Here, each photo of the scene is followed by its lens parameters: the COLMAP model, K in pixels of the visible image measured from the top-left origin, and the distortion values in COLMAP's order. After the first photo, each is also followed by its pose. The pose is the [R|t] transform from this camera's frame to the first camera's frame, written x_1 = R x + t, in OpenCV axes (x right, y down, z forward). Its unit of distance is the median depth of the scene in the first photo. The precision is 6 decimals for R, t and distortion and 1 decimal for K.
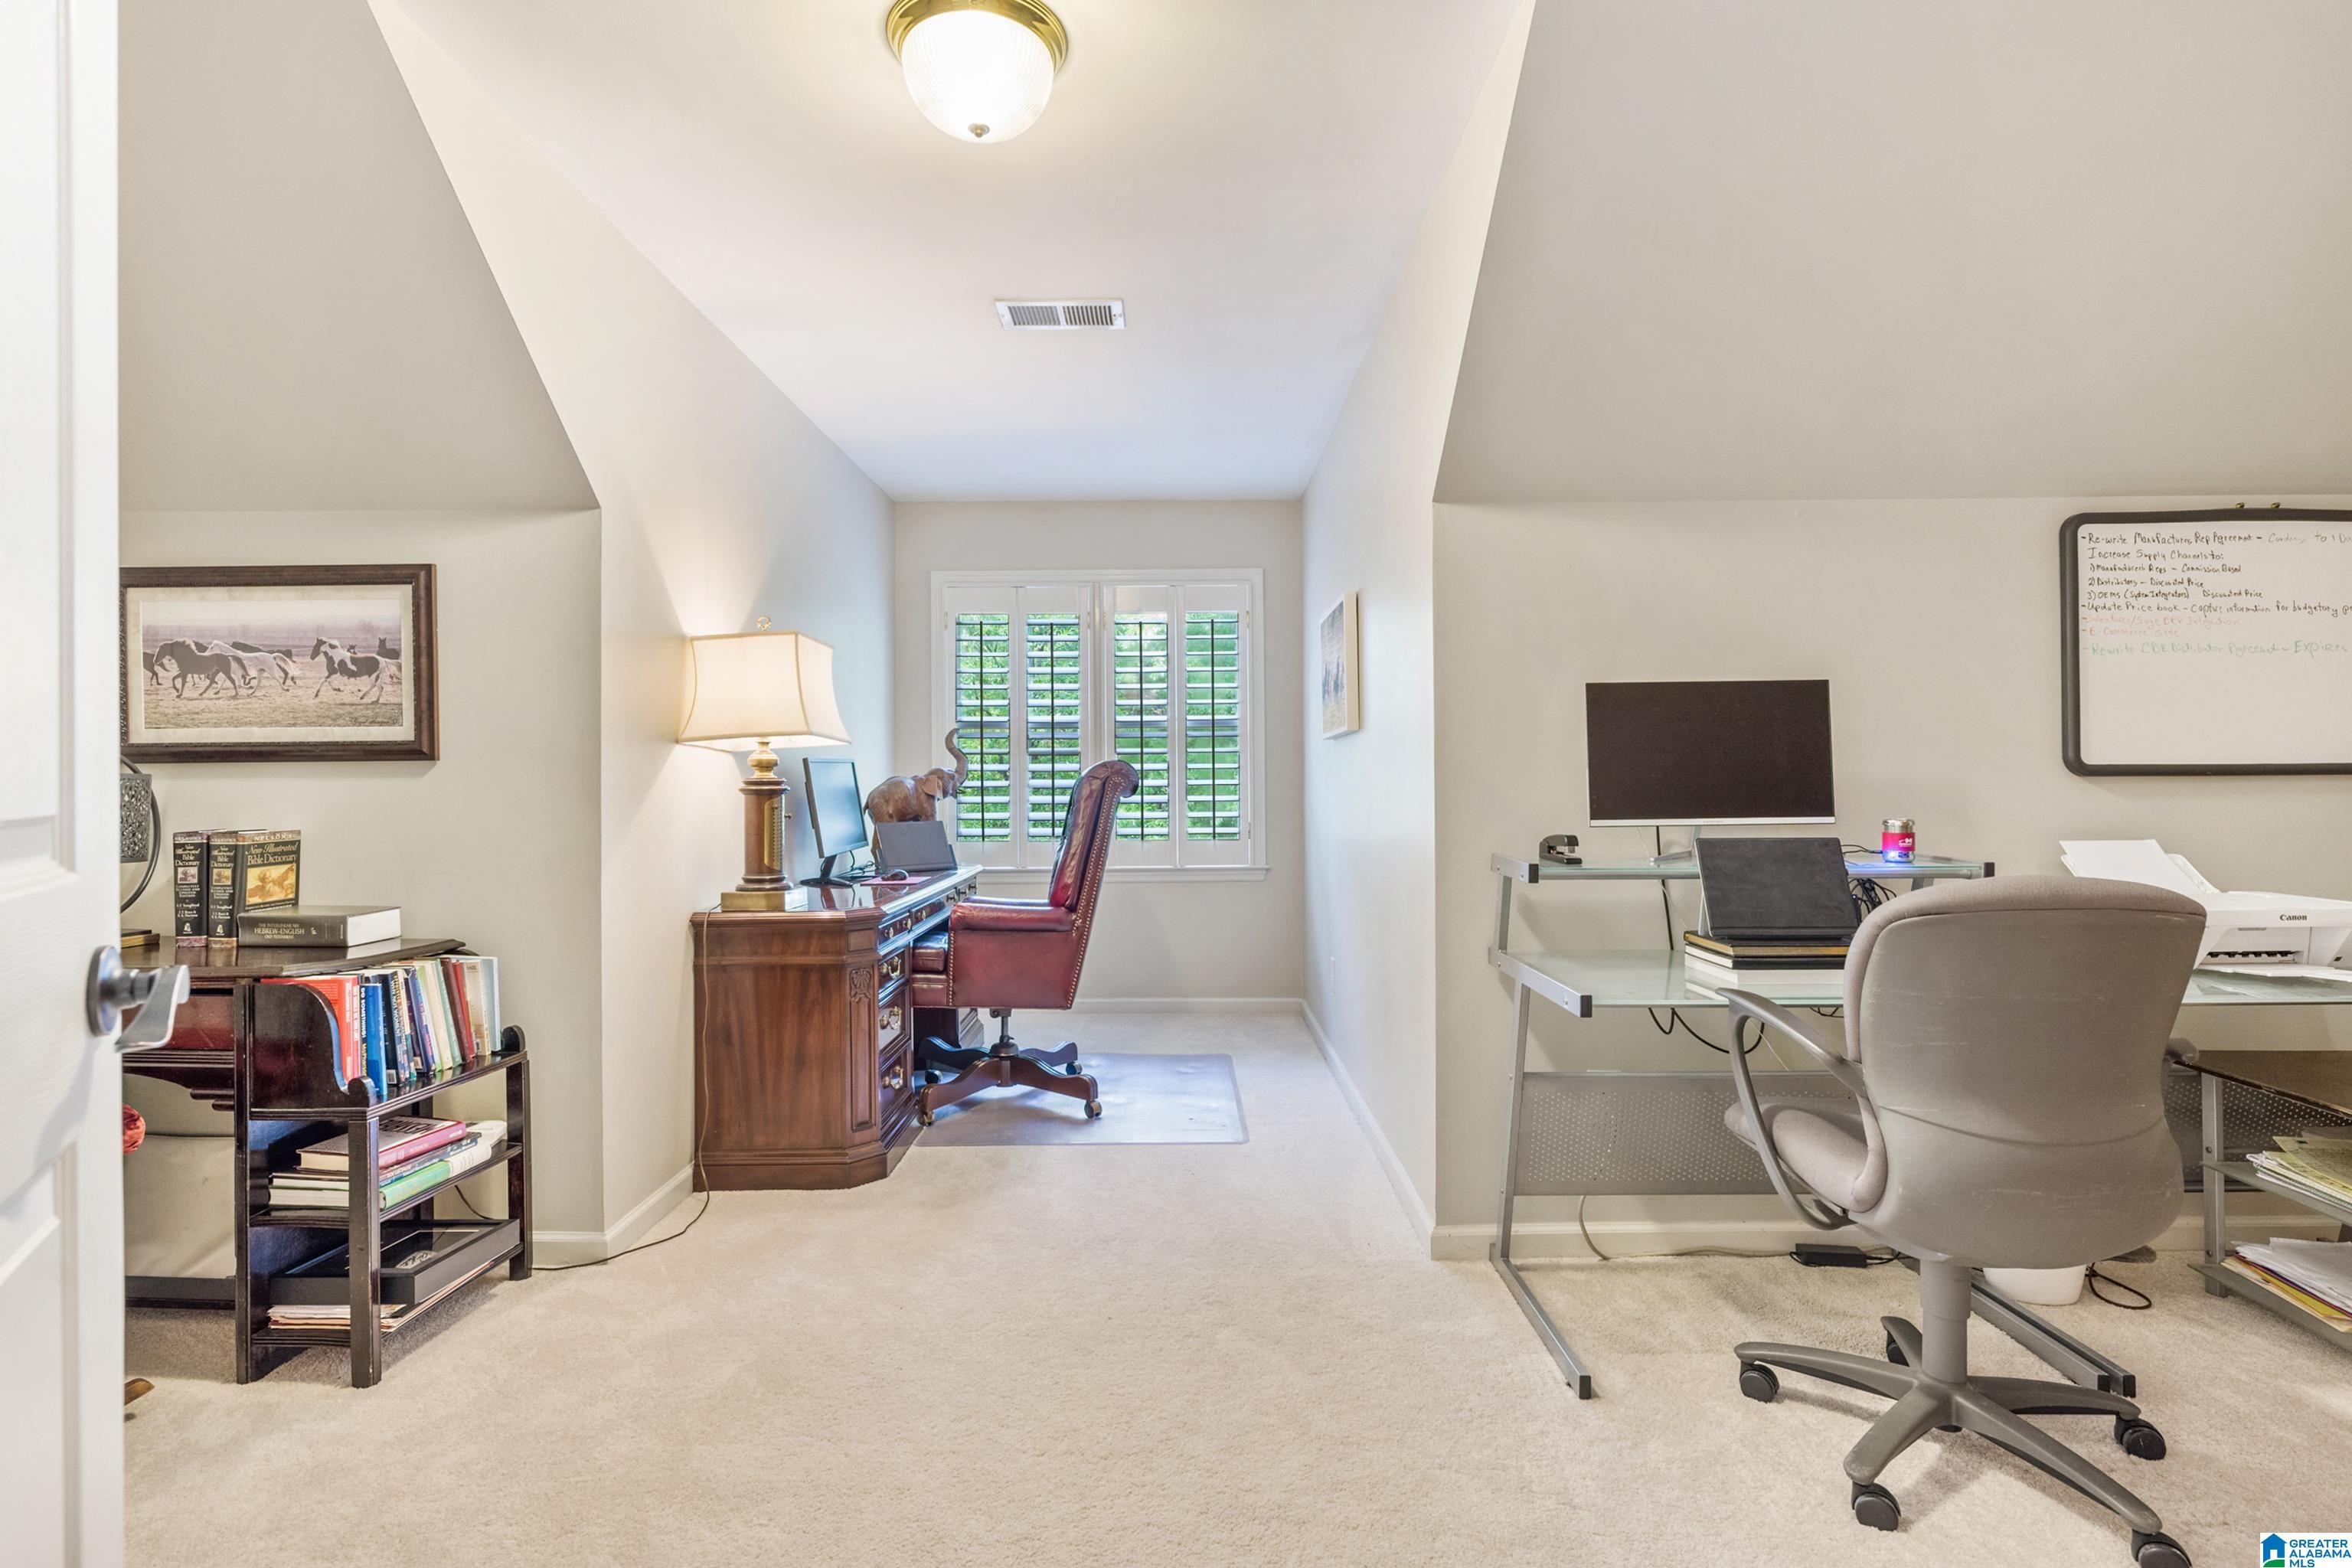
lens RADIAL K [[1142.7, 0, 1172.5], [0, 1142.7, 779.6], [0, 0, 1]] dist [0.004115, 0.001448]
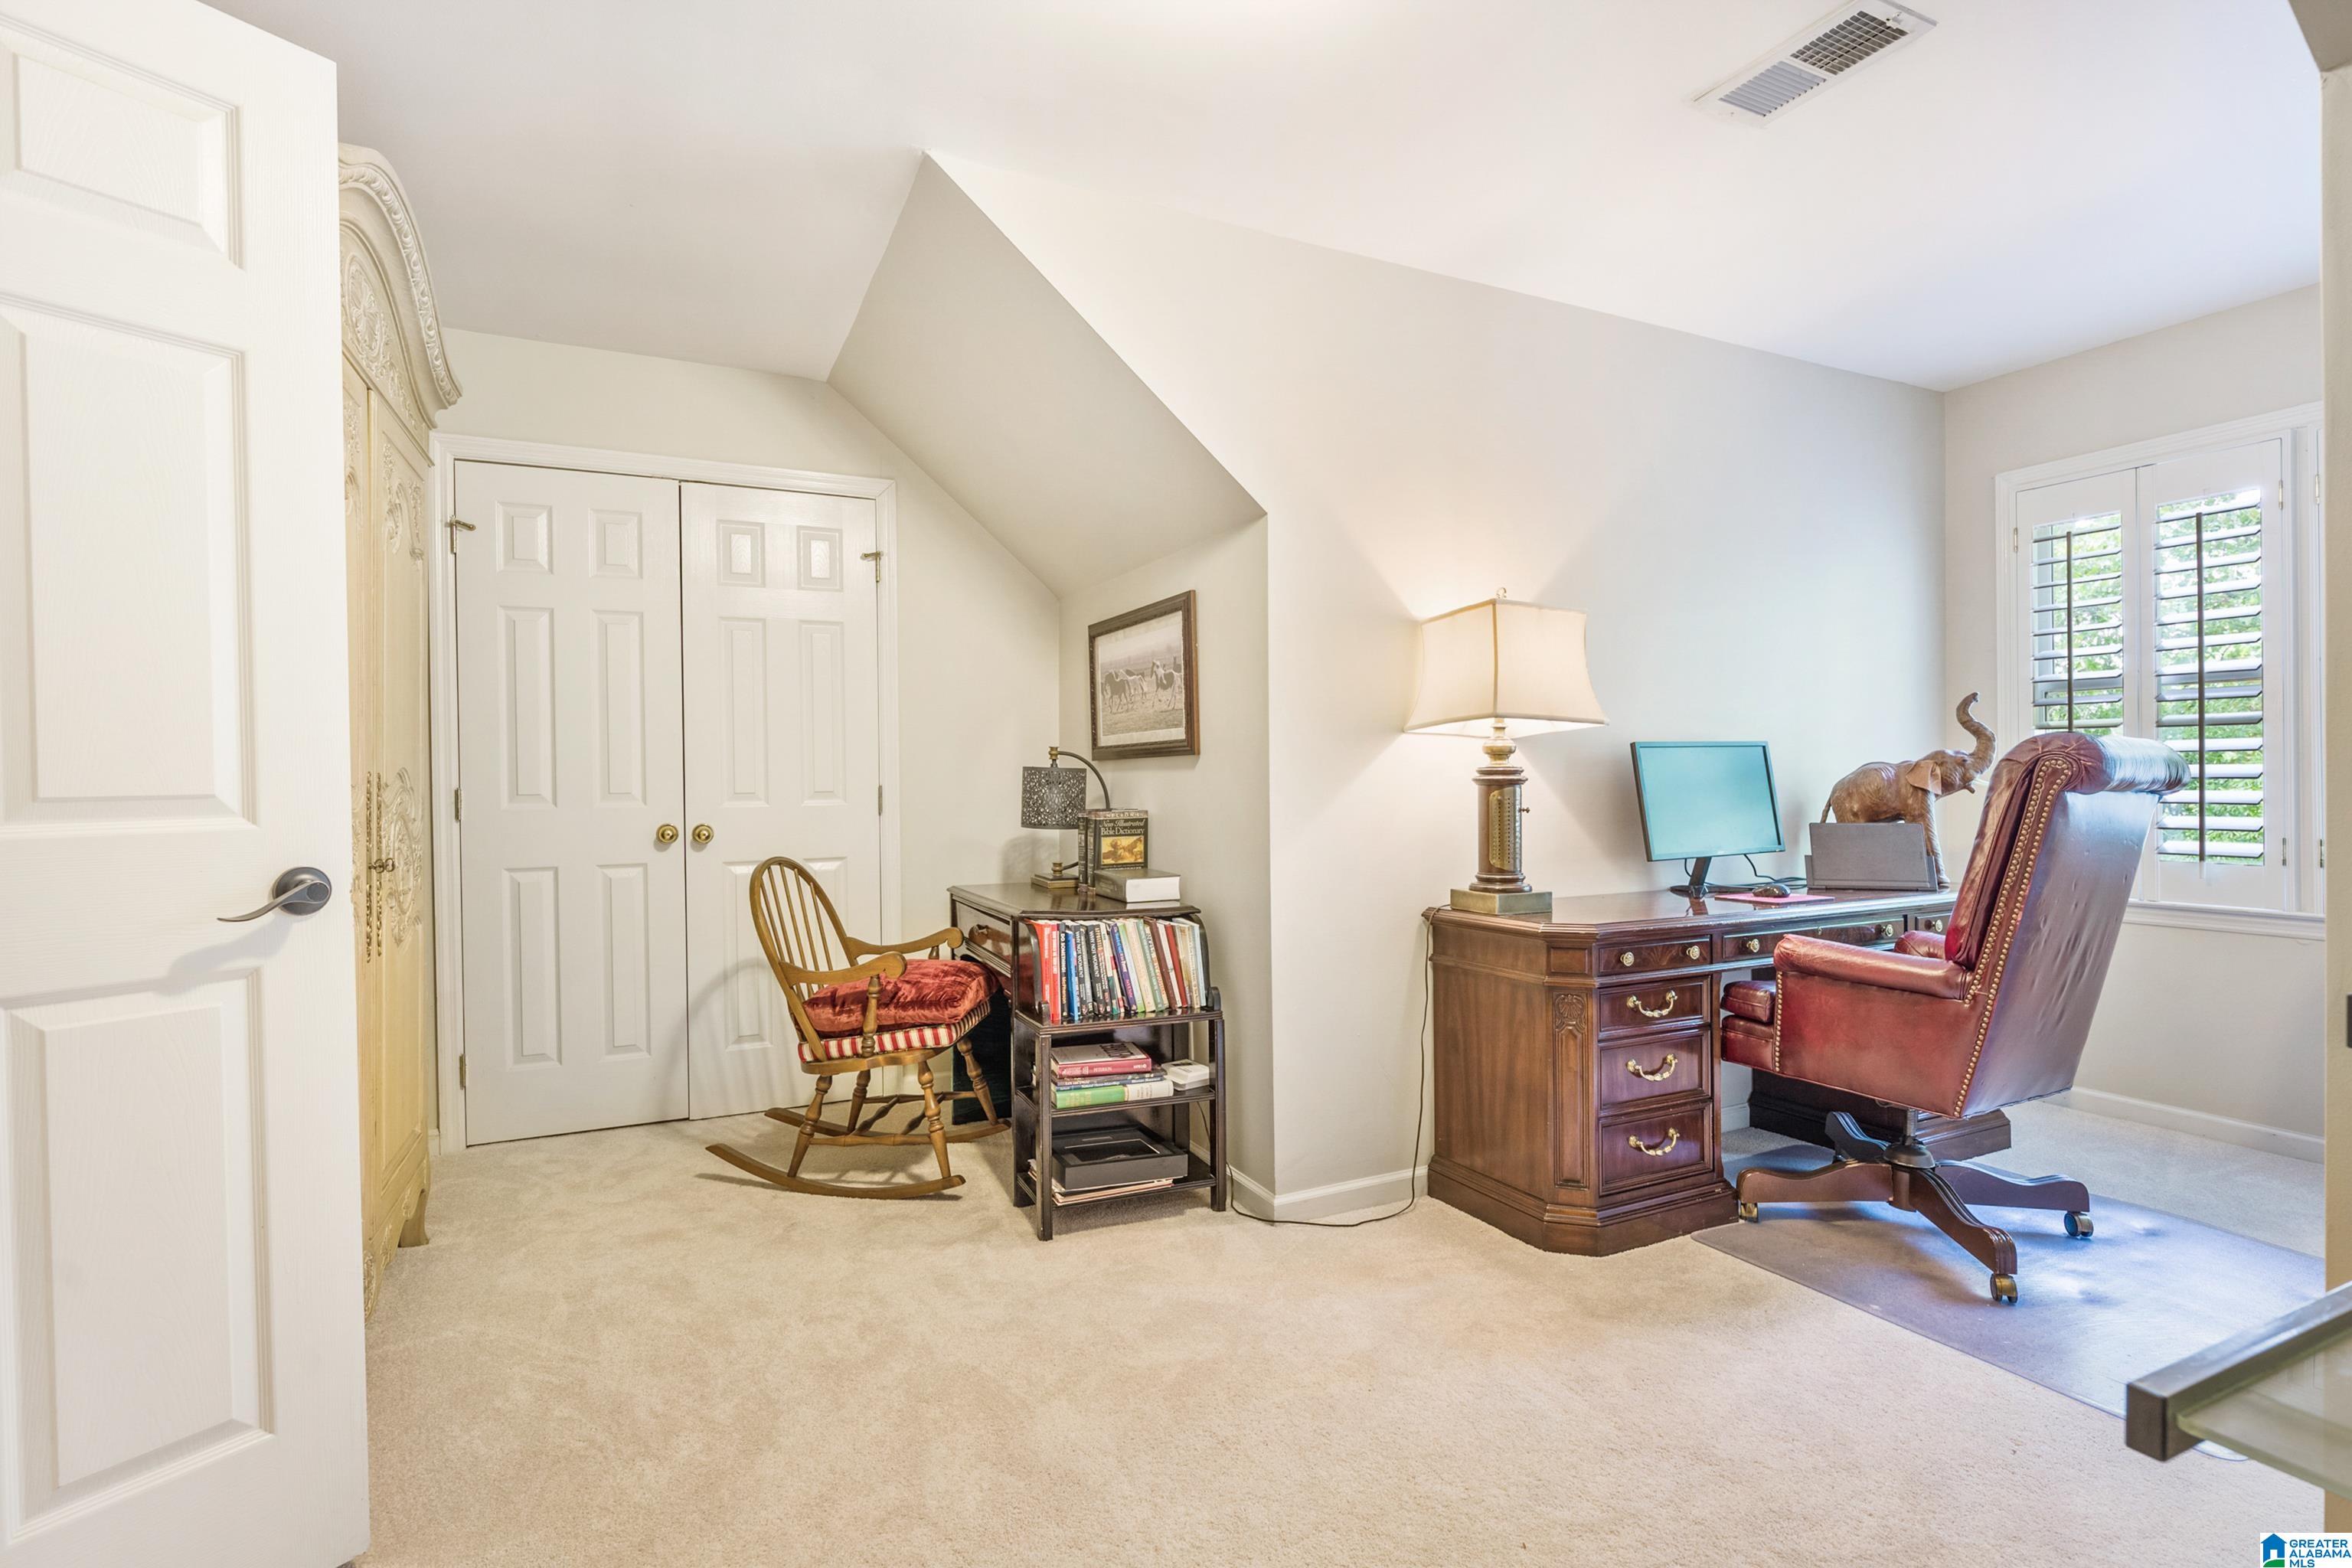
lens RADIAL K [[1142.7, 0, 1182.3], [0, 1142.7, 788.2], [0, 0, 1]] dist [0.004115, 0.001448]
pose [[0.450104, 0.007167, -0.892948, 0.347093], [0.005731, 0.999924, 0.010915, 0.003976], [0.892958, -0.010030, 0.450028, 0.379025]]
